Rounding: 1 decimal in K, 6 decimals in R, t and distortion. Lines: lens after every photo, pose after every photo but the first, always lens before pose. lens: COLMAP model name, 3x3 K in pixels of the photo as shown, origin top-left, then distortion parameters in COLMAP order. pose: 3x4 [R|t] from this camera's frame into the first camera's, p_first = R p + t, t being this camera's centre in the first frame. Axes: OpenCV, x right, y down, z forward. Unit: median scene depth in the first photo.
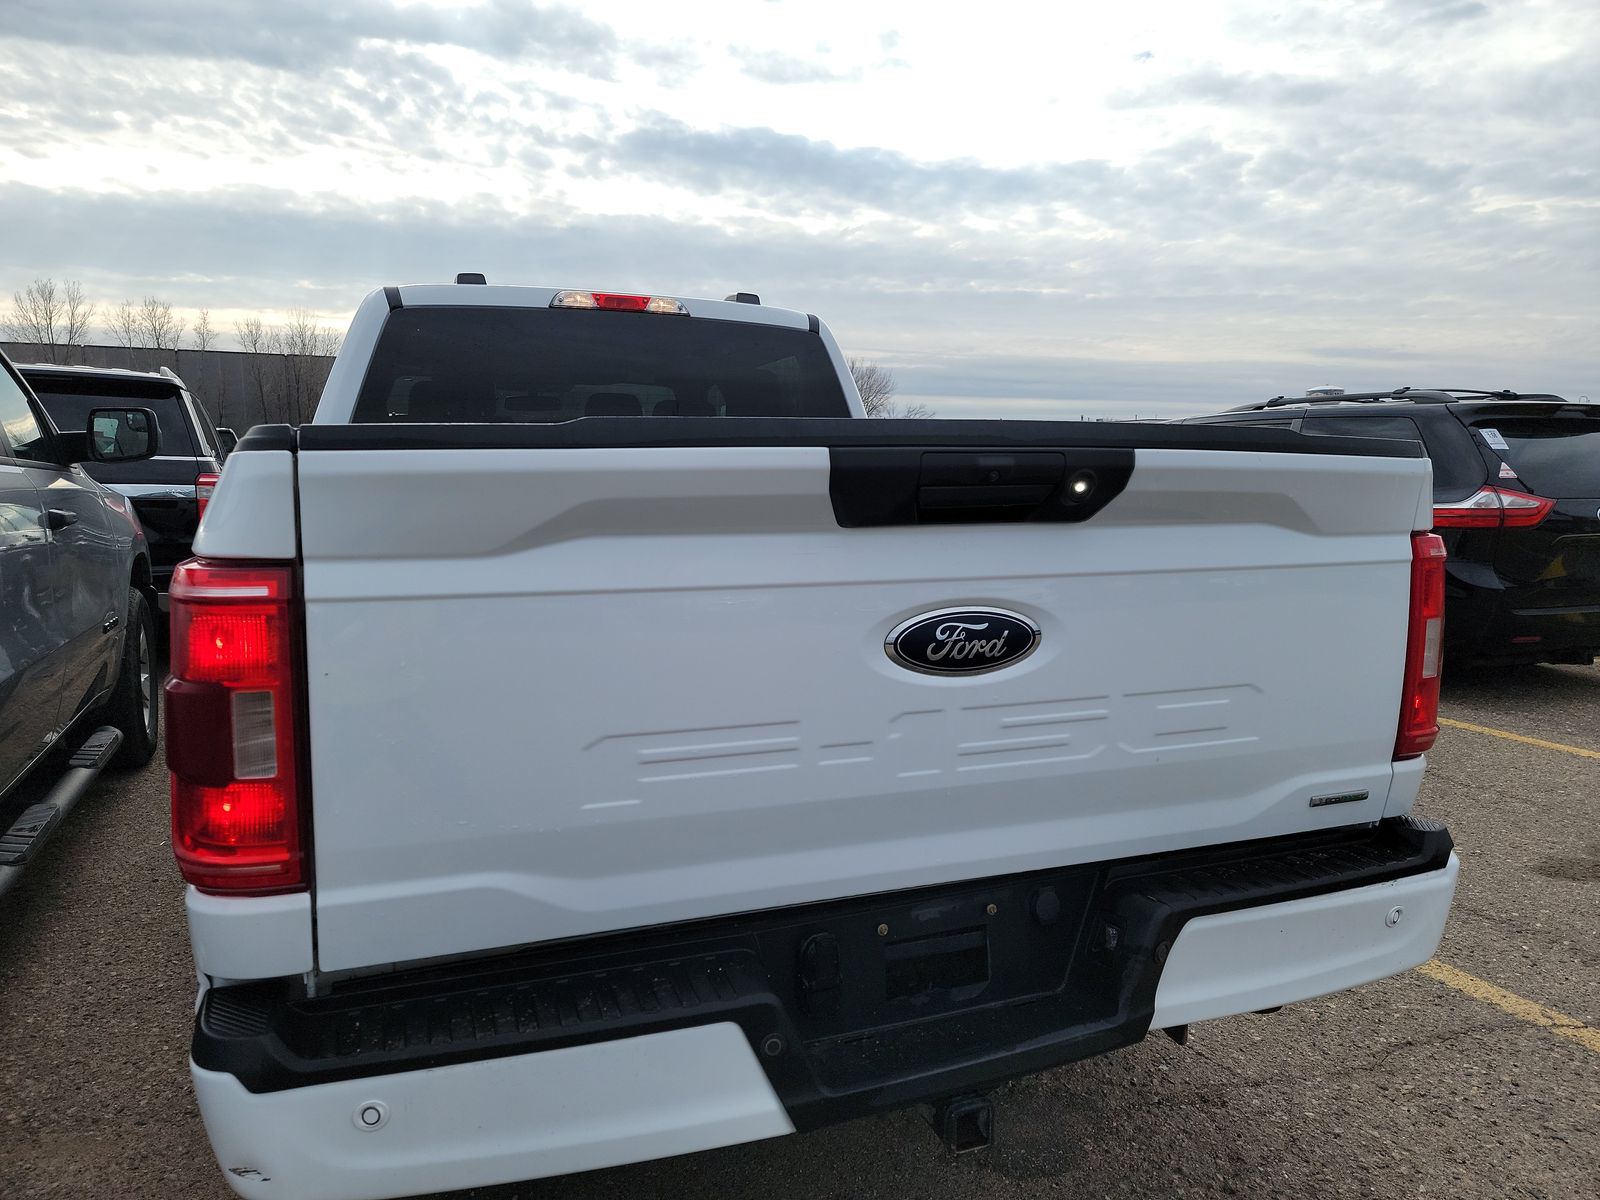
lens RADIAL K [[1103.7, 0, 800.0], [0, 1103.7, 600.0], [0, 0, 1]] dist [0.081895, -0.066060]
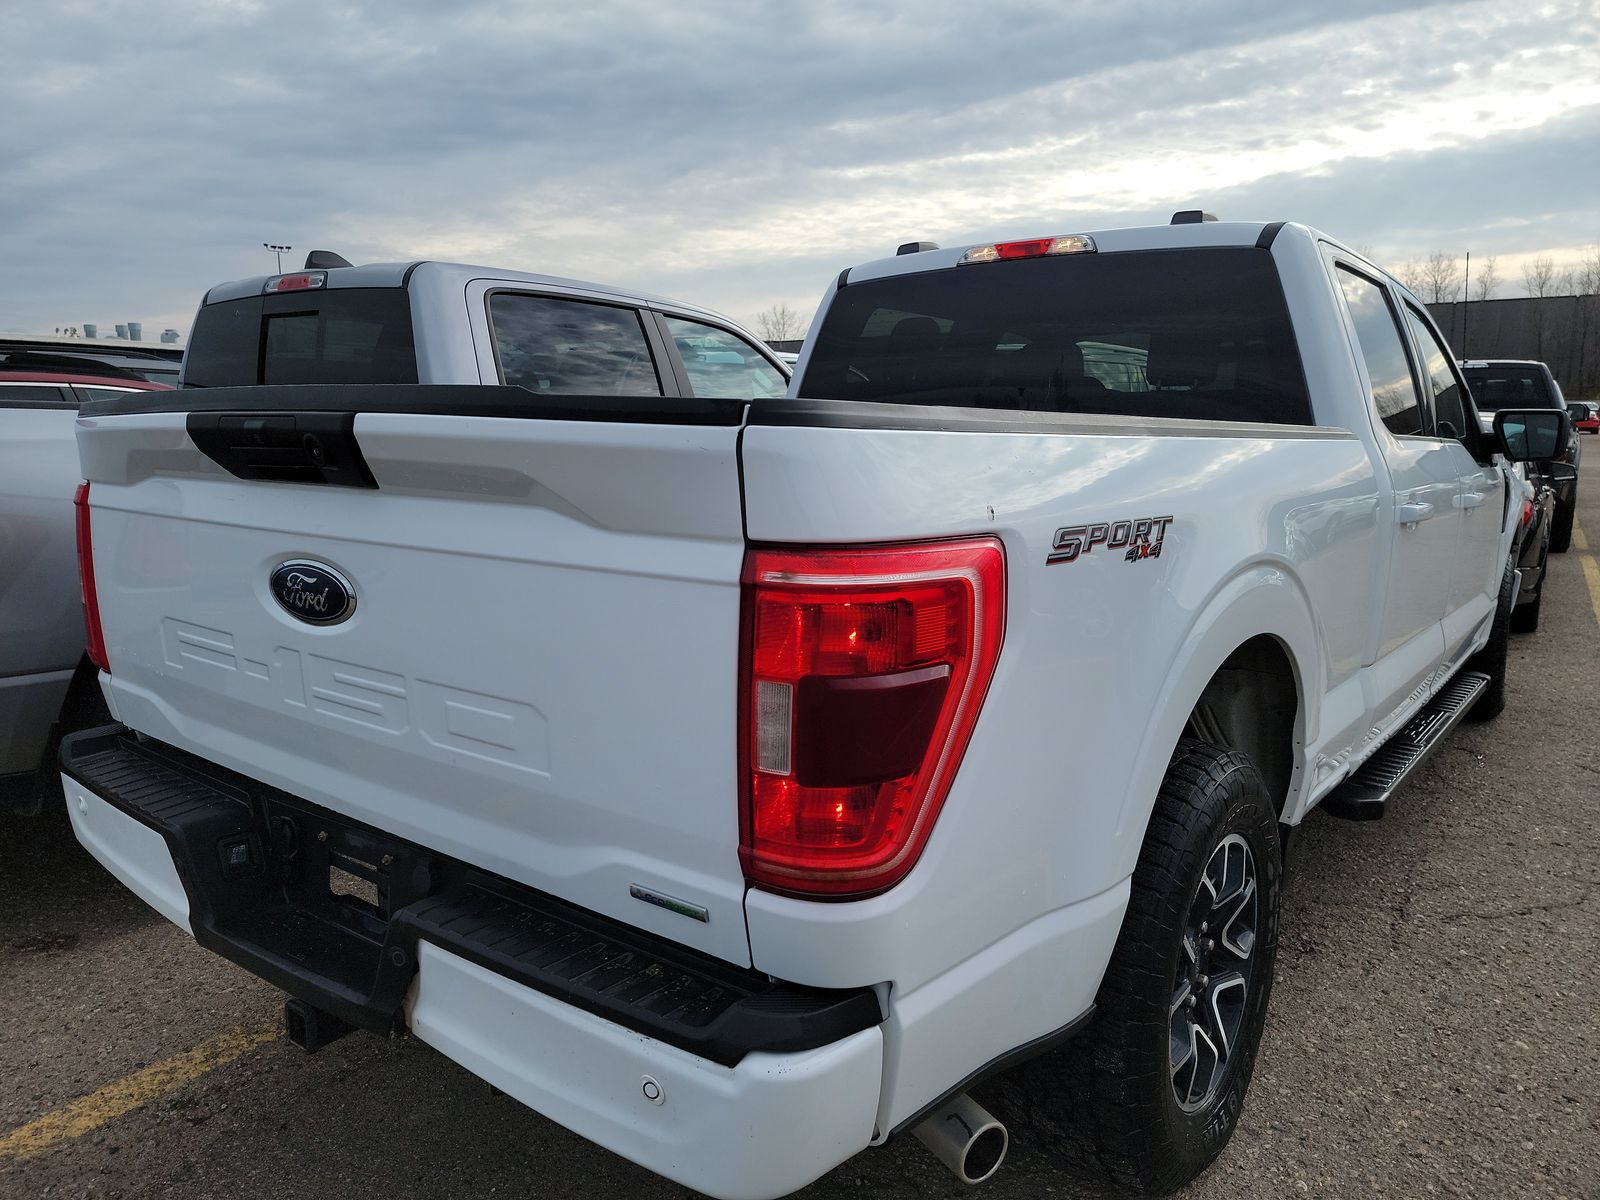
lens RADIAL K [[1113.7, 0, 794.5], [0, 1113.7, 598.6], [0, 0, 1]] dist [0.066828, -0.049678]
pose [[0.515550, 0.133799, -0.846348, 1.107076], [-0.103551, 0.990223, 0.093467, -0.090527], [0.850579, 0.039454, 0.524365, 0.692371]]
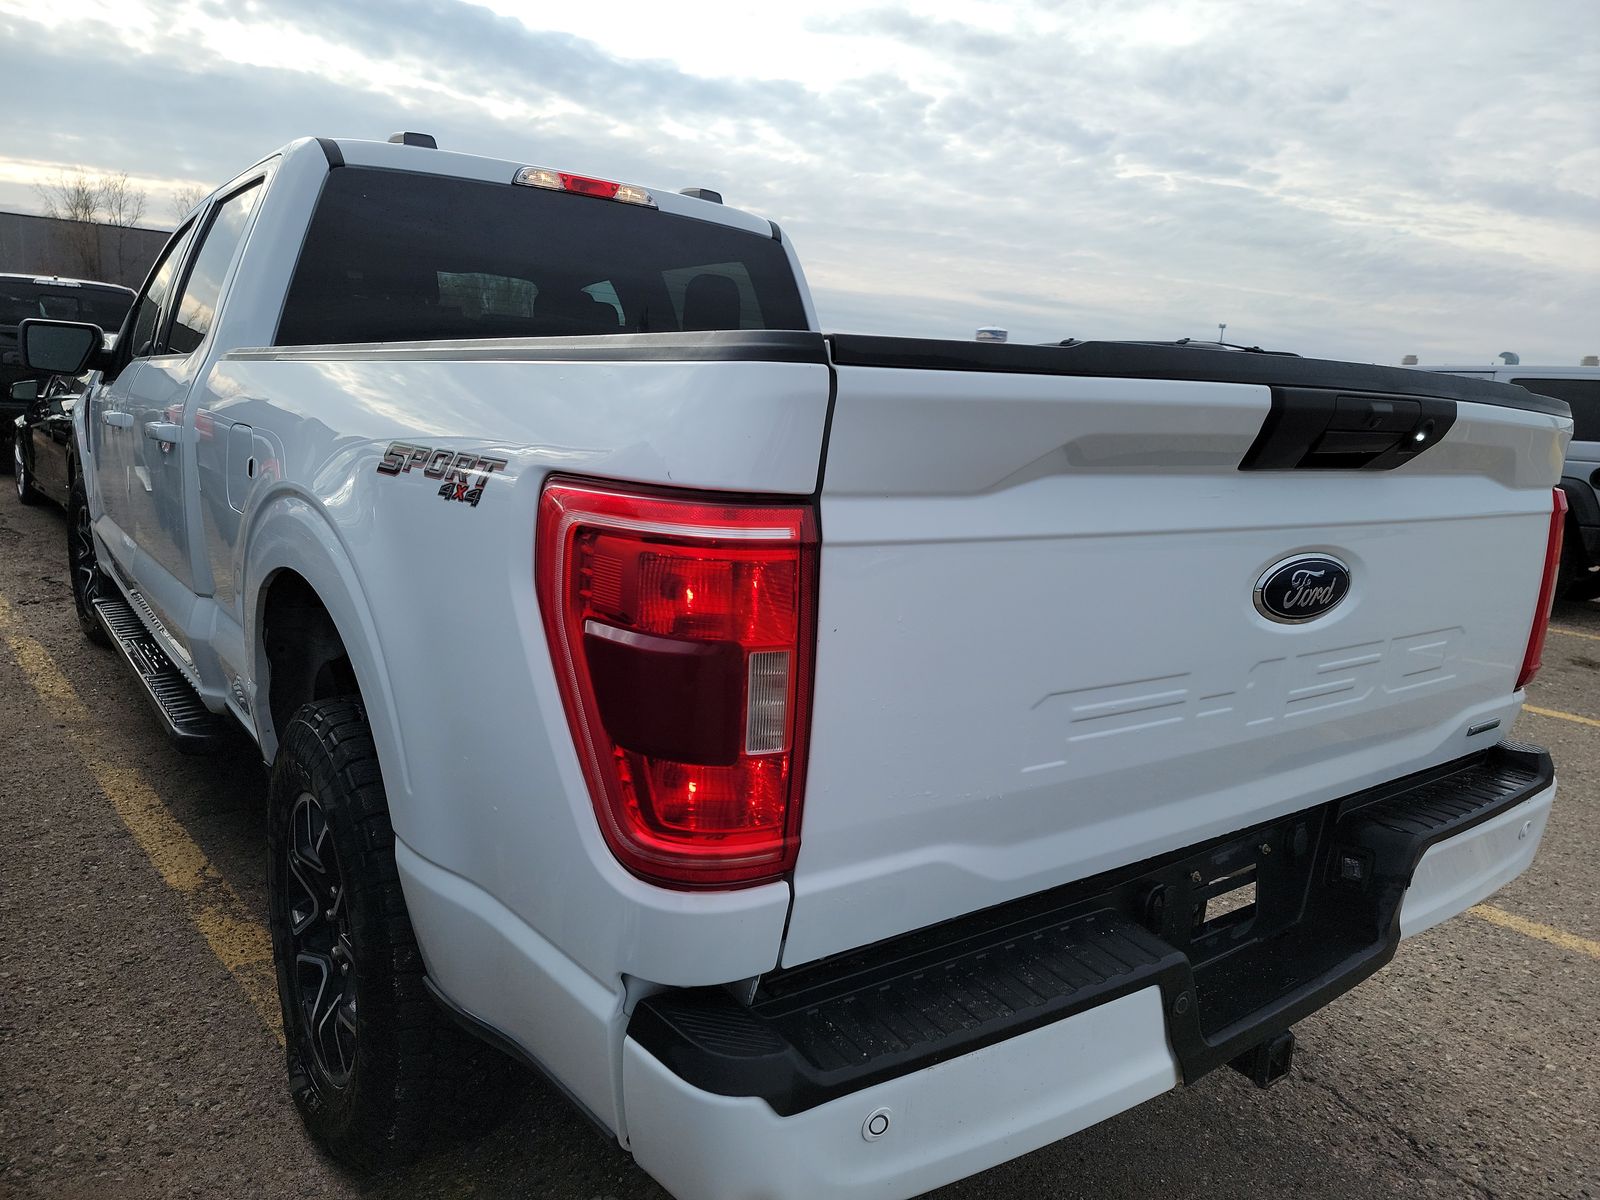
lens RADIAL K [[1107.1, 0, 810.1], [0, 1107.1, 591.4], [0, 0, 1]] dist [0.066273, -0.052291]
pose [[0.959628, 0.004076, 0.281243, -0.466813], [-0.023055, 0.997670, 0.064209, -0.011680], [-0.280326, -0.068100, 0.957486, 0.138721]]
